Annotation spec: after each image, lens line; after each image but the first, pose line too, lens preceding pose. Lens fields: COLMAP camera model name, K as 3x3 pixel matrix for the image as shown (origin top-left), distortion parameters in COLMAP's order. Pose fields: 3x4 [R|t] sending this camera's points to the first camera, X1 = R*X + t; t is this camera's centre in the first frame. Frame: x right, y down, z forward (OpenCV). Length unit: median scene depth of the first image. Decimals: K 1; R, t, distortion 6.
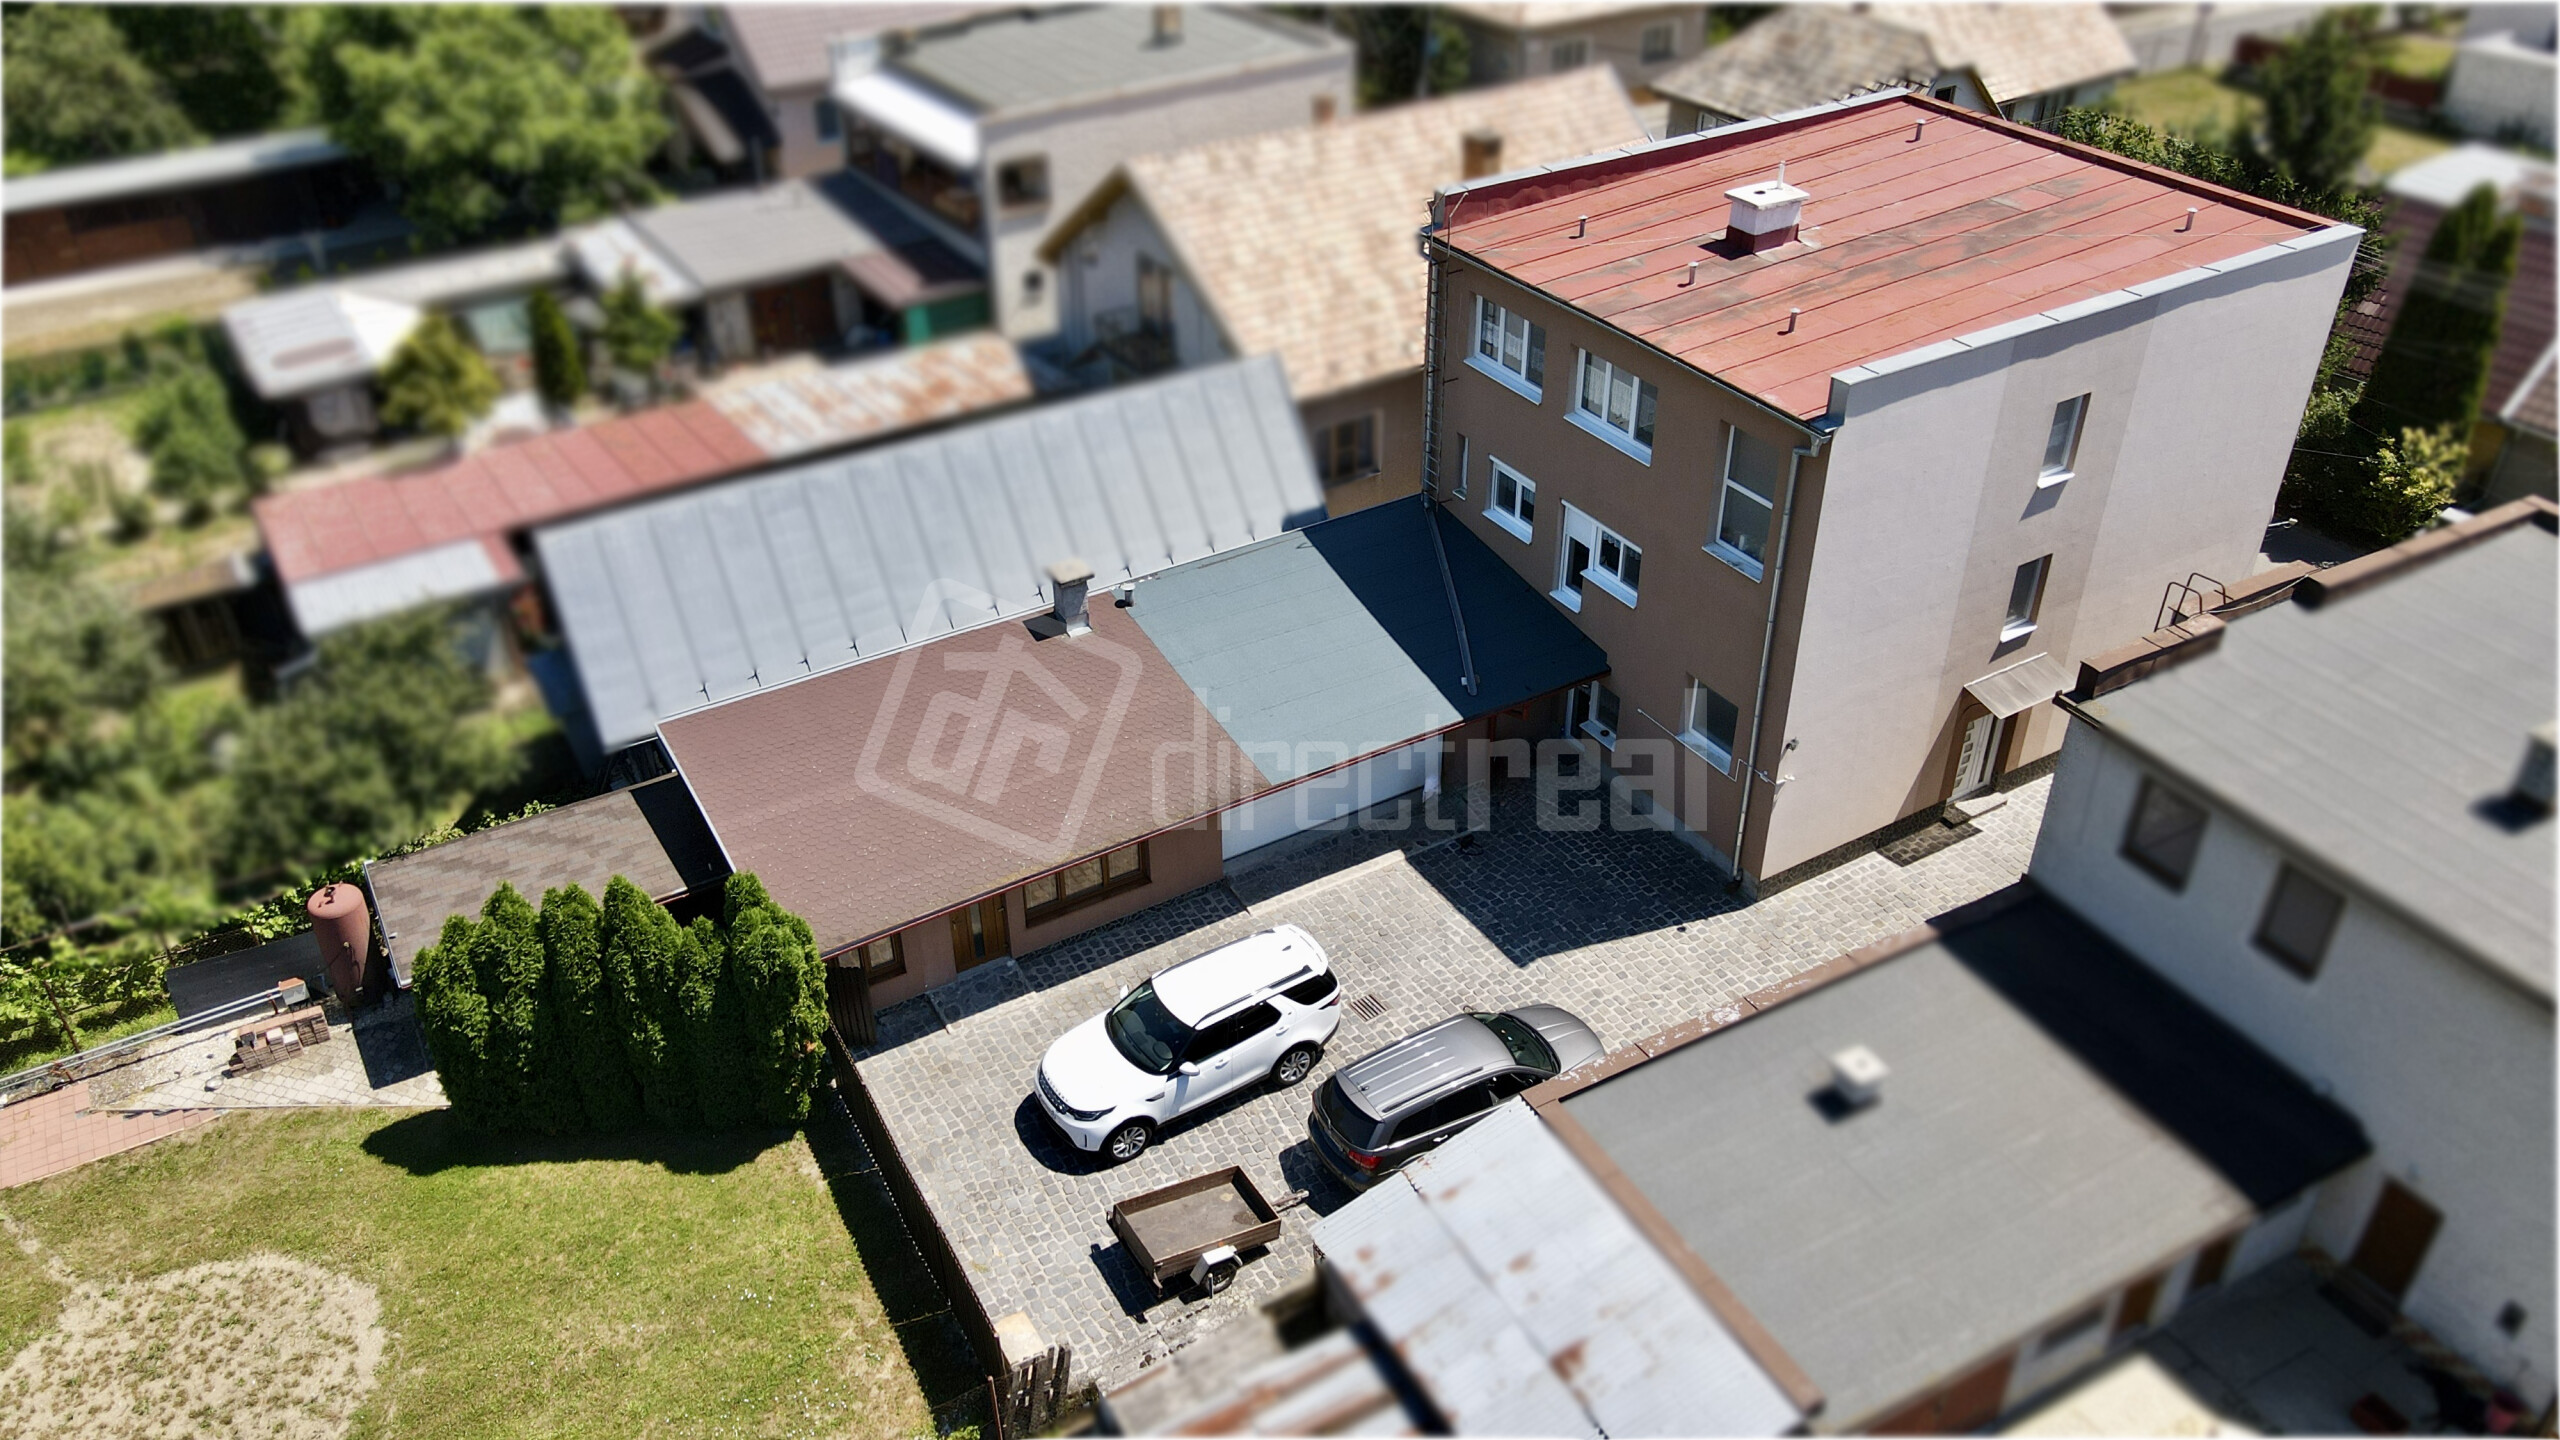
lens RADIAL K [[1850.2, 0, 1280.0], [0, 1850.2, 720.0], [0, 0, 1]] dist [-0.003472, 0.001651]
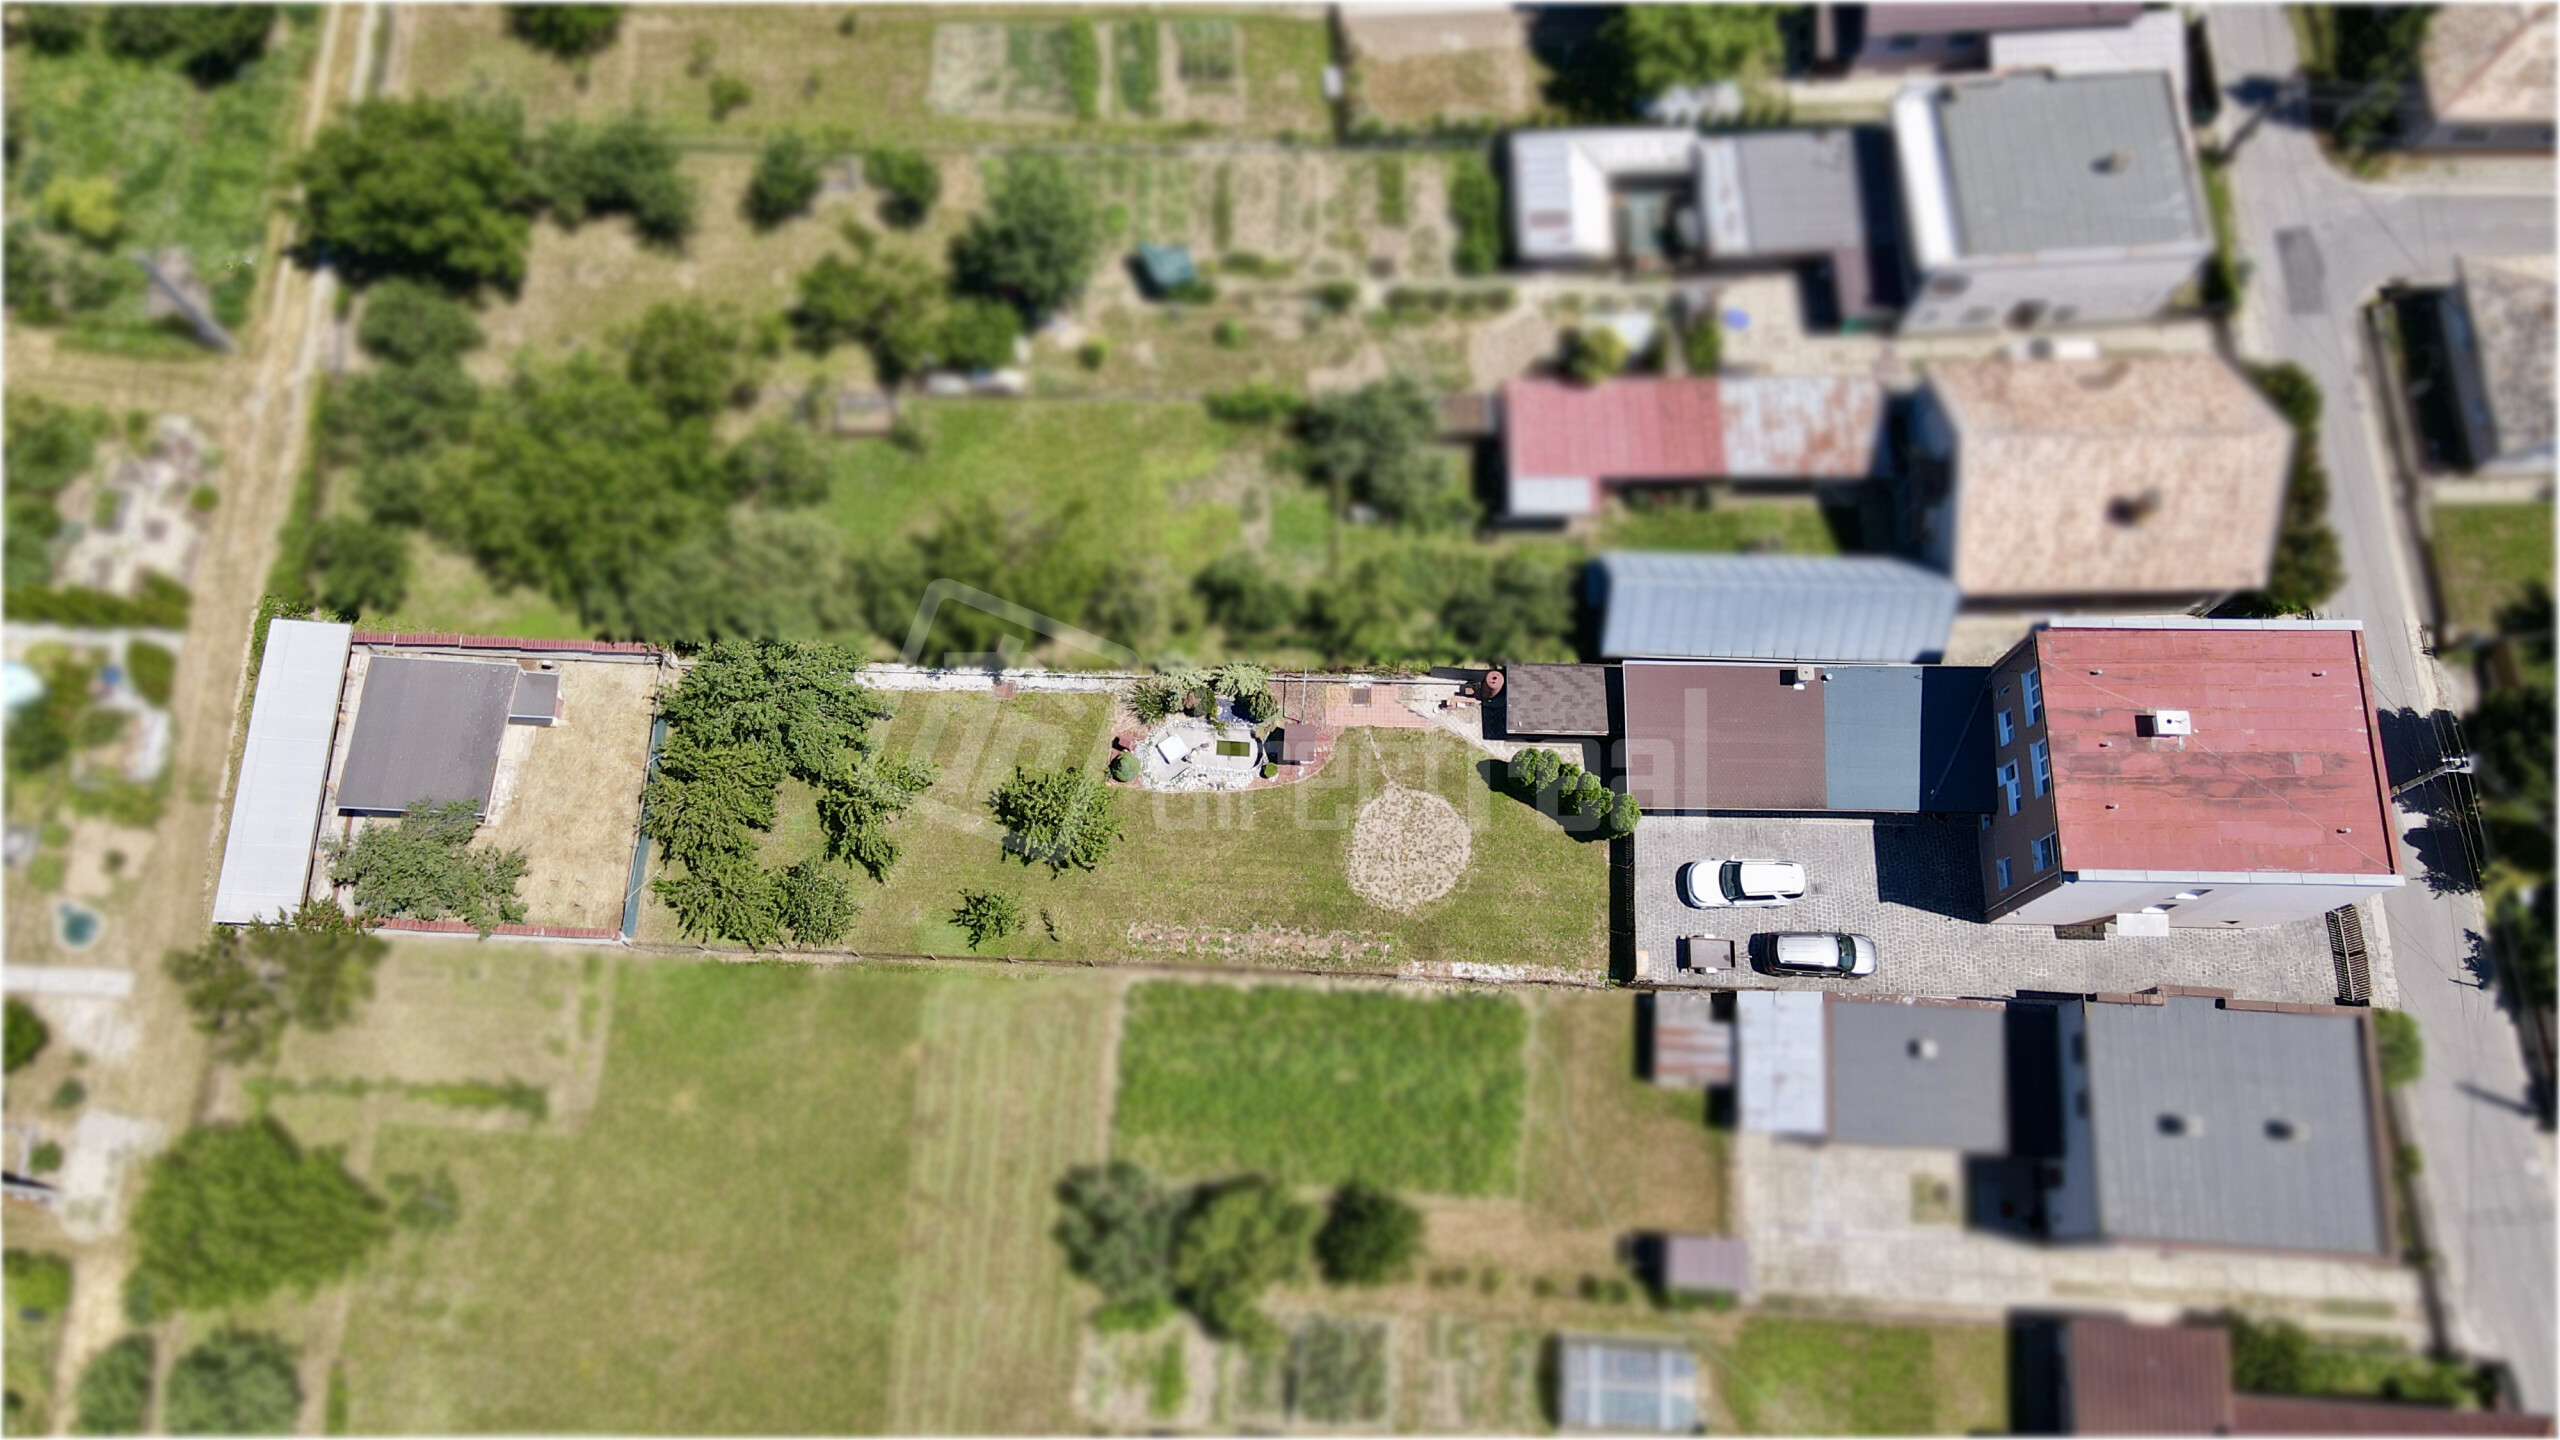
lens RADIAL K [[1850.2, 0, 1280.0], [0, 1850.2, 720.0], [0, 0, 1]] dist [-0.003472, 0.001651]
pose [[0.846511, 0.507691, -0.160216, -0.308427], [-0.296794, 0.699888, 0.649669, -1.548934], [0.441964, -0.502401, 0.743143, -1.215857]]
